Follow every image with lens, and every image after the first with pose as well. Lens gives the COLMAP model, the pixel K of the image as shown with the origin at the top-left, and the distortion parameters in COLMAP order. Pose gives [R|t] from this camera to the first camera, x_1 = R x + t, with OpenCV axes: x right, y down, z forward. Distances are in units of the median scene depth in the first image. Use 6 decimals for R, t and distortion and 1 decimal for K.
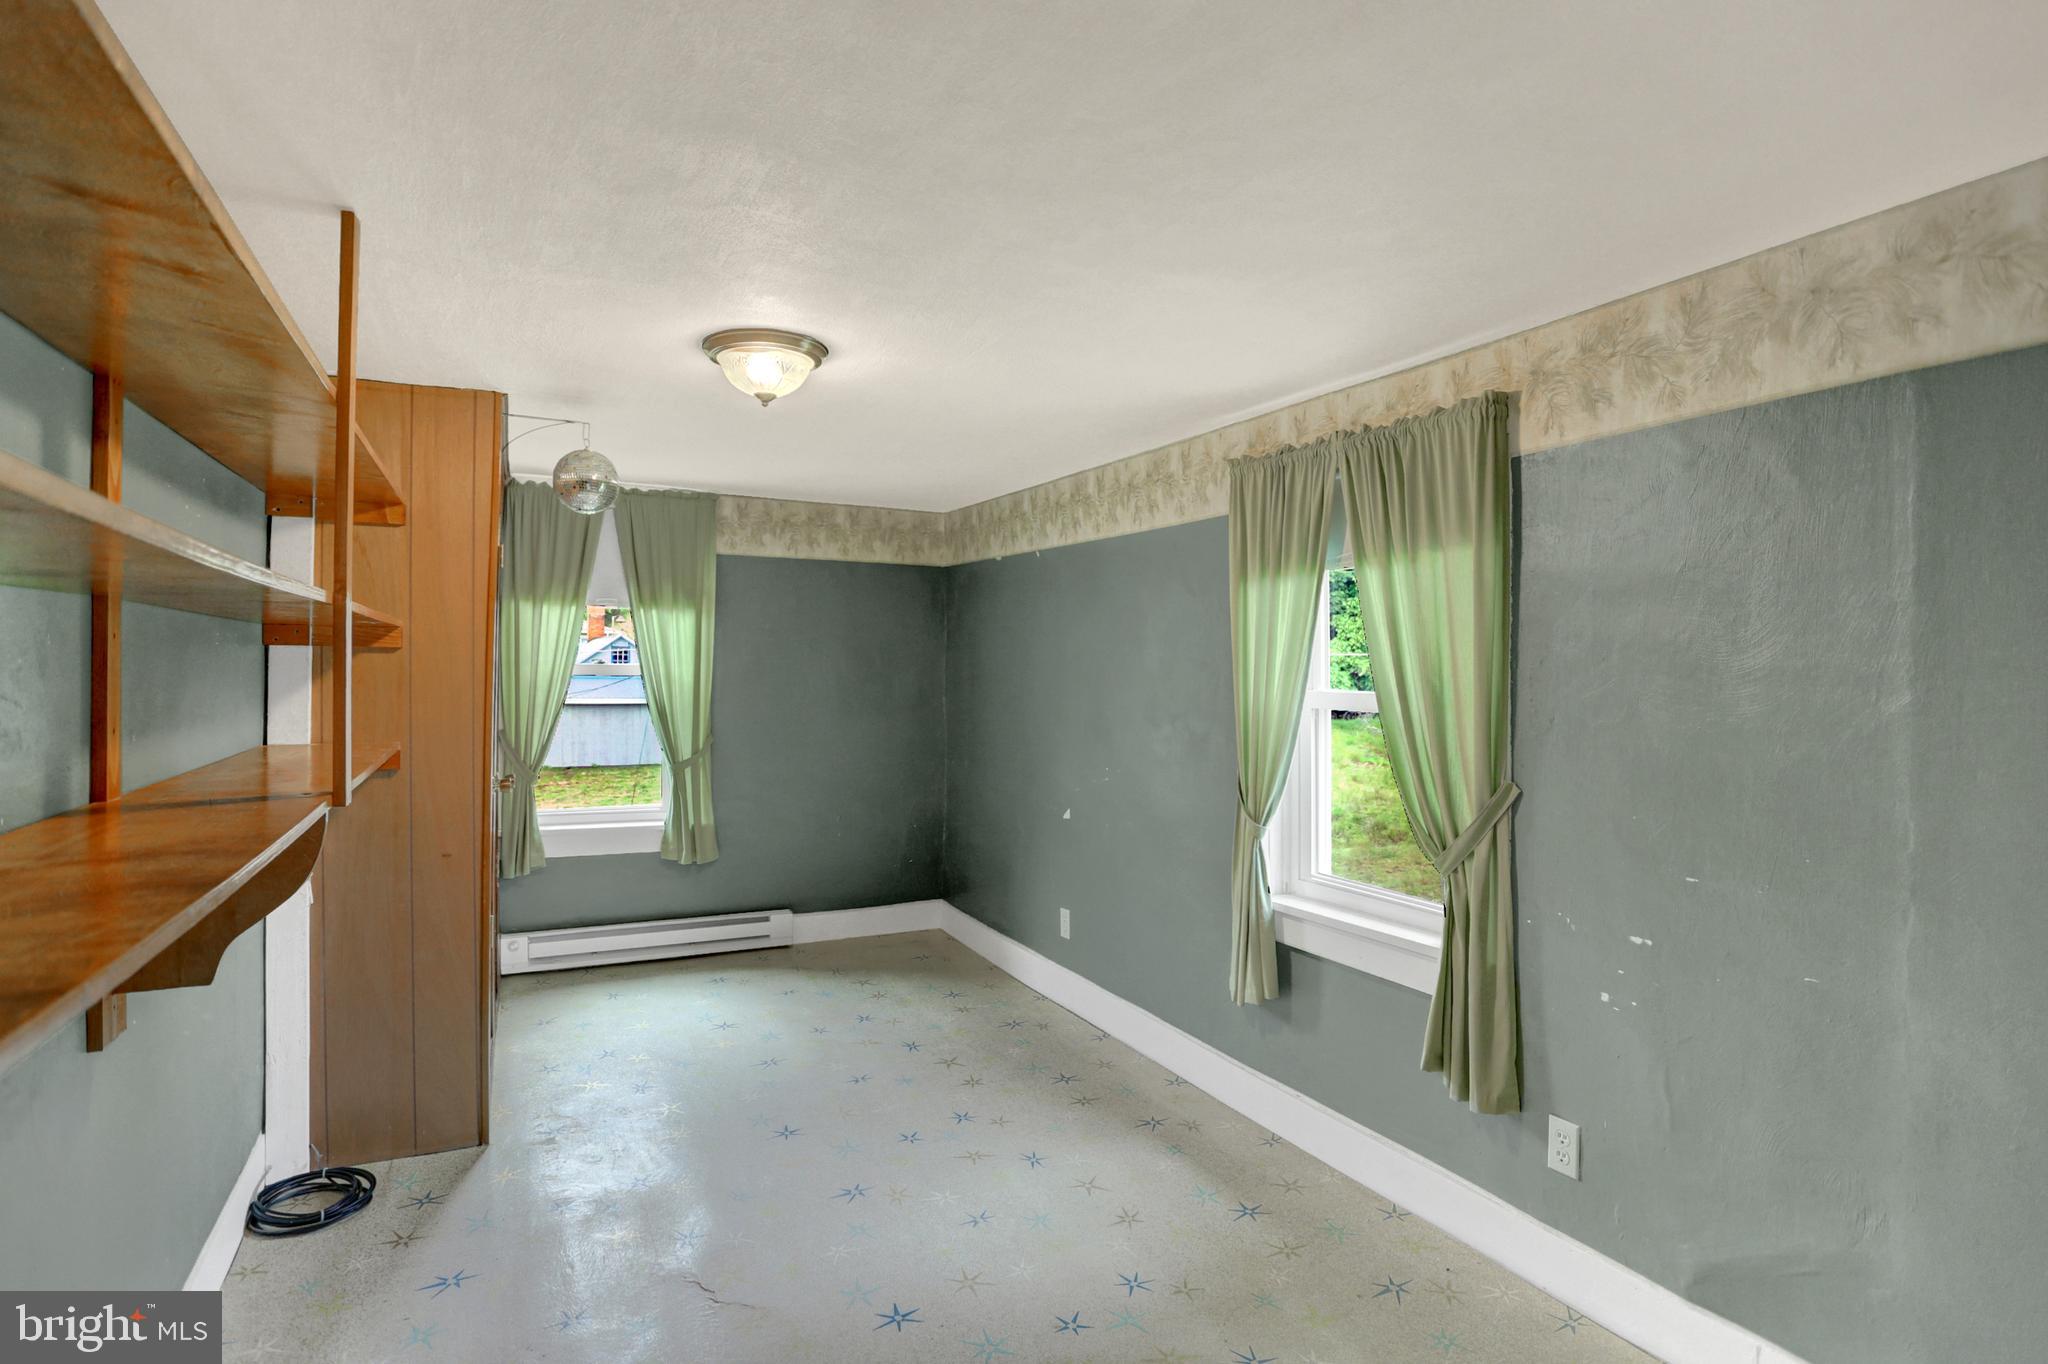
lens RADIAL K [[1002.8, 0, 994.8], [0, 1002.8, 673.6], [0, 0, 1]] dist [-0.064766, 0.030208]
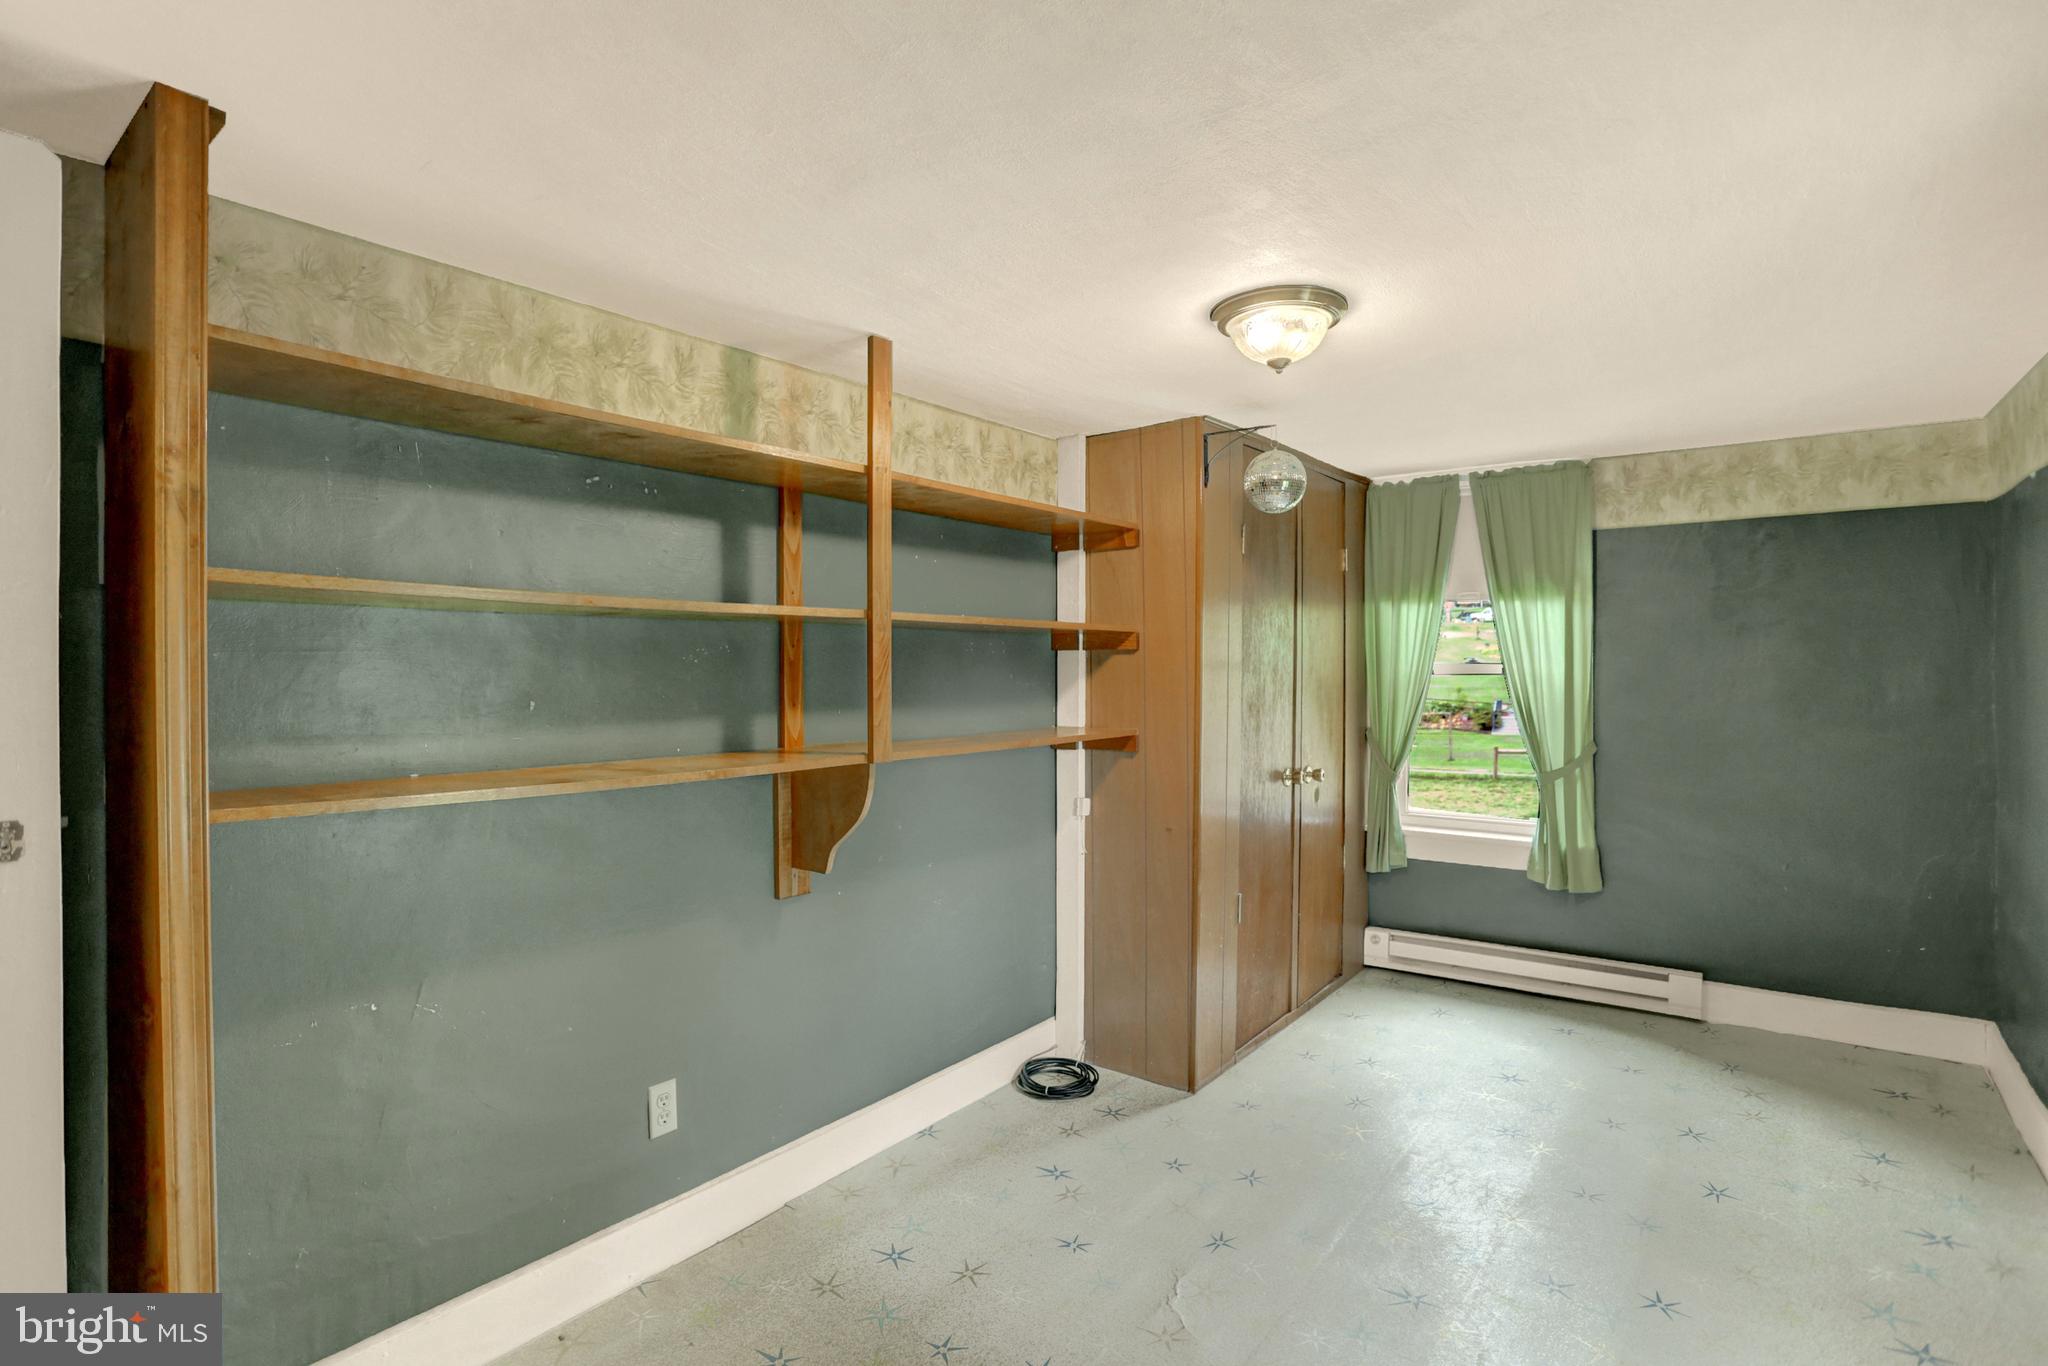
lens RADIAL K [[1004.9, 0, 1047.1], [0, 1004.9, 666.0], [0, 0, 1]] dist [-0.065217, 0.026707]
pose [[0.448327, -0.018416, -0.893680, 0.275275], [0.003892, 0.999818, -0.018650, 0.010444], [0.893861, 0.004884, 0.448318, 0.222790]]
